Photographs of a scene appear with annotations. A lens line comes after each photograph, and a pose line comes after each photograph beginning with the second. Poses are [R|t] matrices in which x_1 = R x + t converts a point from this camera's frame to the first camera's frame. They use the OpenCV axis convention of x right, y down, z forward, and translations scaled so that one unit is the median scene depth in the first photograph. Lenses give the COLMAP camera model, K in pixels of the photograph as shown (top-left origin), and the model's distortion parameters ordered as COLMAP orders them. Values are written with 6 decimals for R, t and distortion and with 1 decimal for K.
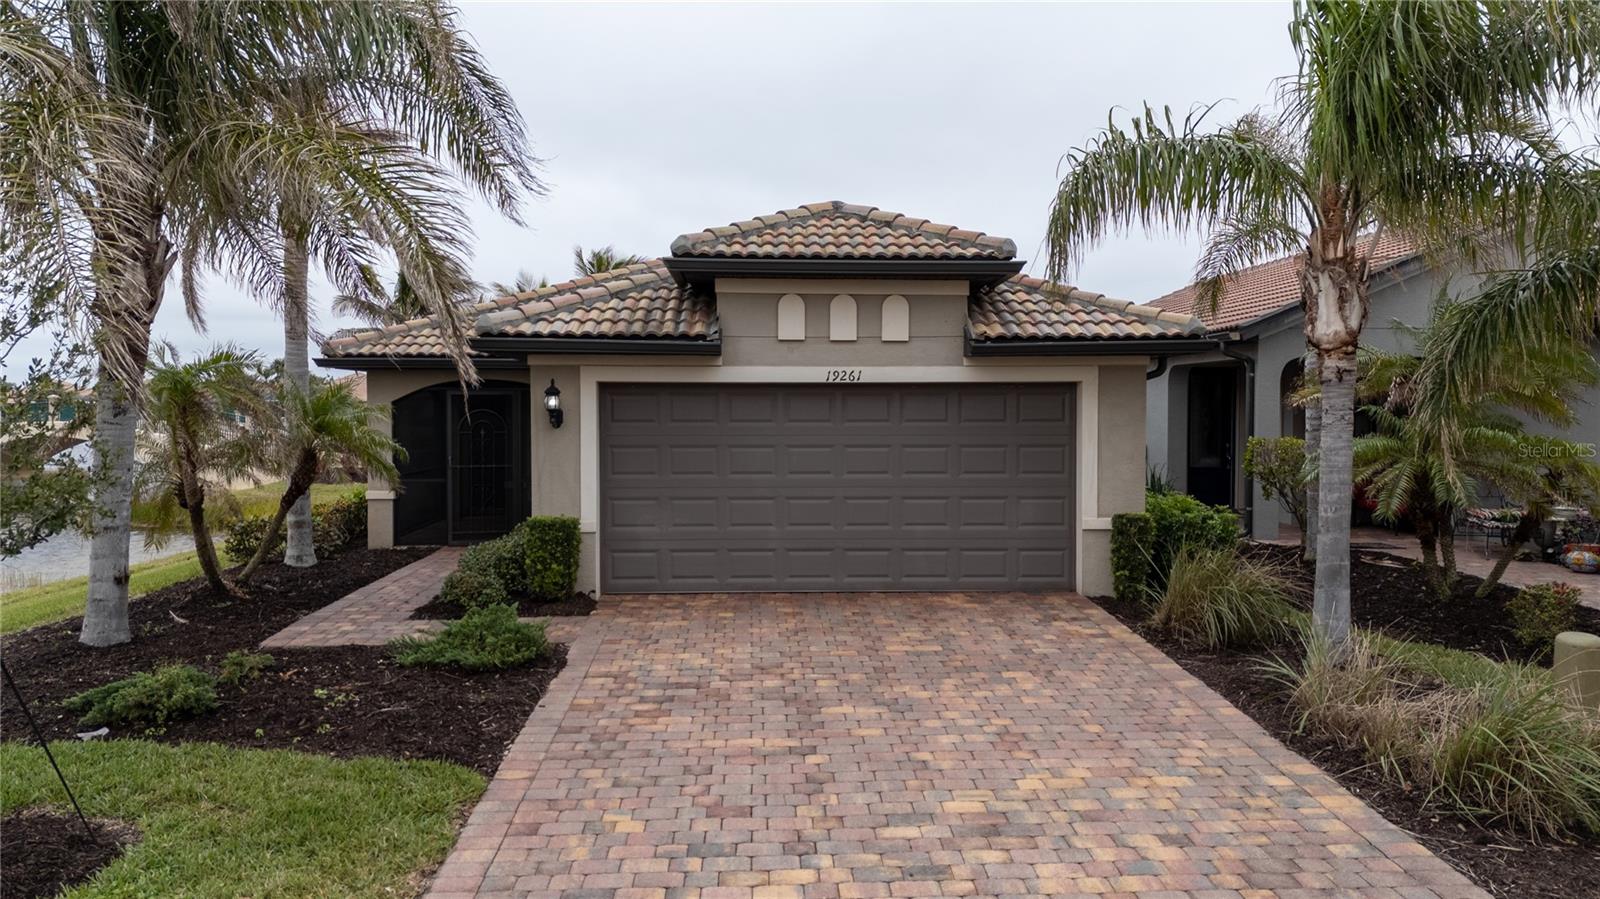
lens RADIAL K [[1184.8, 0, 802.2], [0, 1184.8, 419.0], [0, 0, 1]] dist [0.095058, -0.109846]
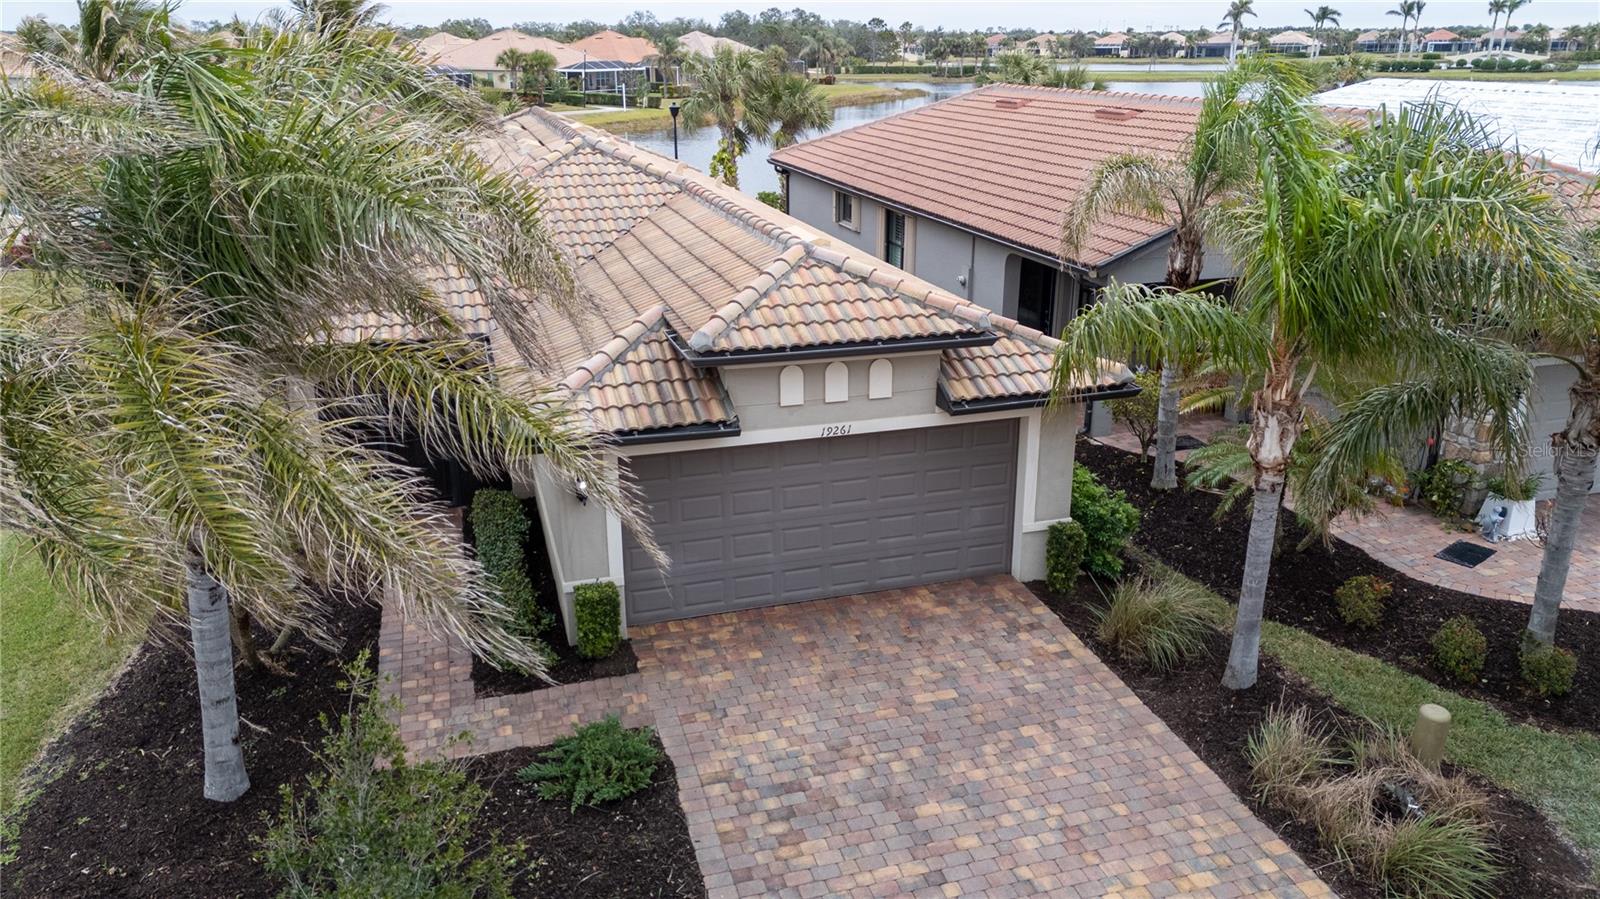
lens RADIAL K [[1184.8, 0, 802.2], [0, 1184.8, 419.0], [0, 0, 1]] dist [0.095058, -0.109846]
pose [[0.967152, -0.079717, 0.241376, -0.272088], [0.005266, 0.955635, 0.294506, -0.386226], [-0.254145, -0.283561, 0.924664, -0.028250]]
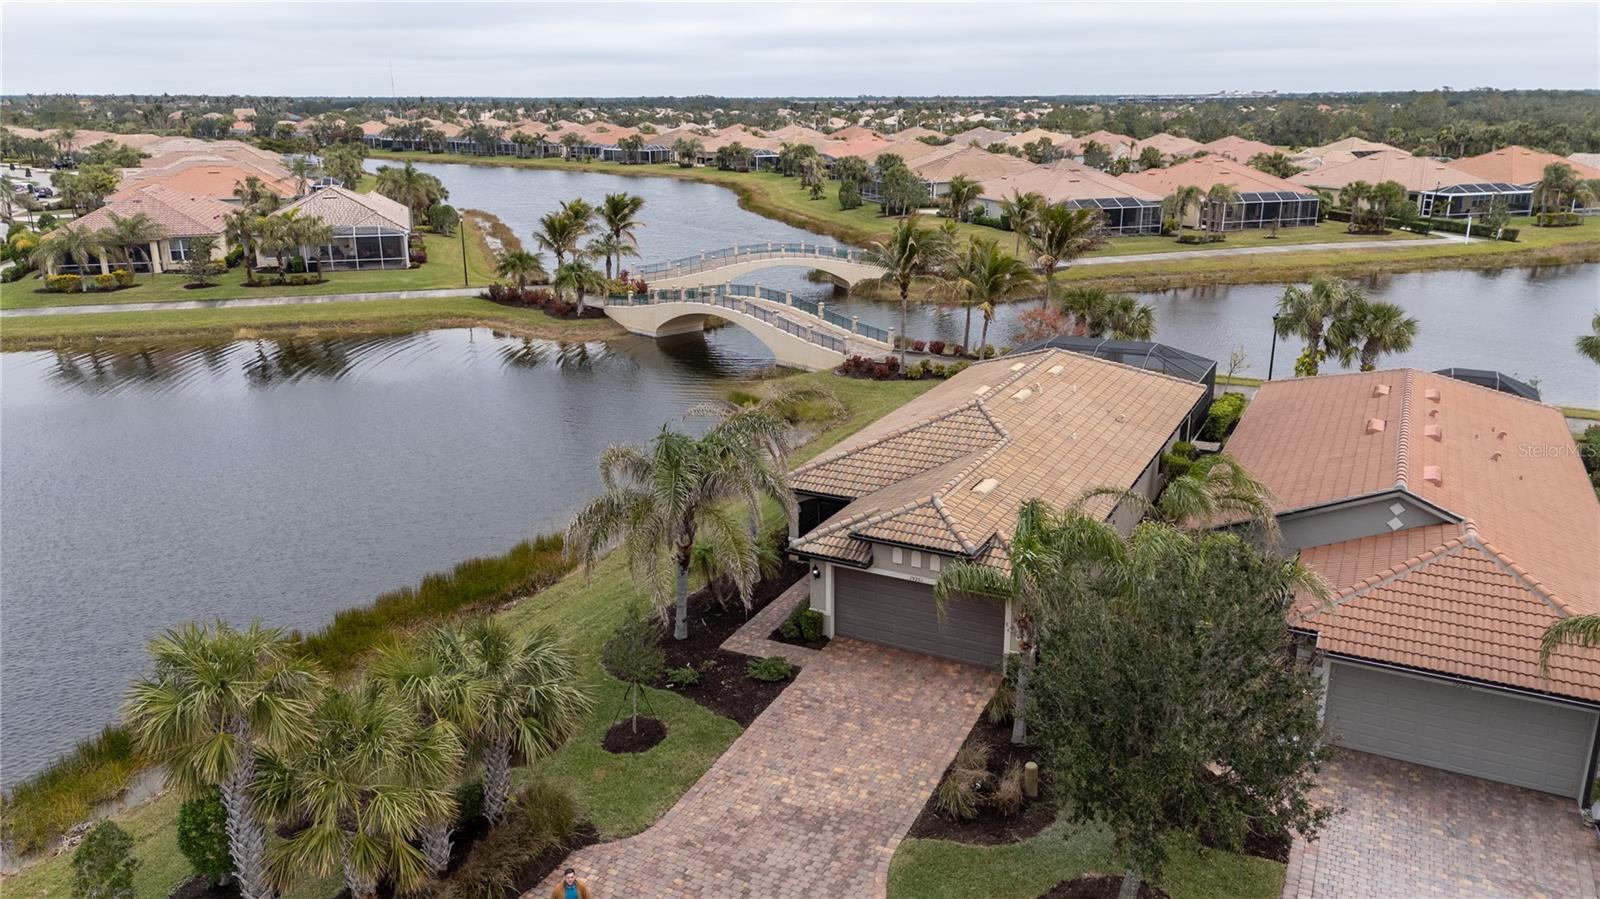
lens RADIAL K [[1184.8, 0, 802.2], [0, 1184.8, 419.0], [0, 0, 1]] dist [0.095058, -0.109846]
pose [[0.874735, 0.122463, -0.468872, 1.008196], [-0.000804, 0.967908, 0.251304, -1.047641], [0.484601, -0.219447, 0.846762, -1.263575]]
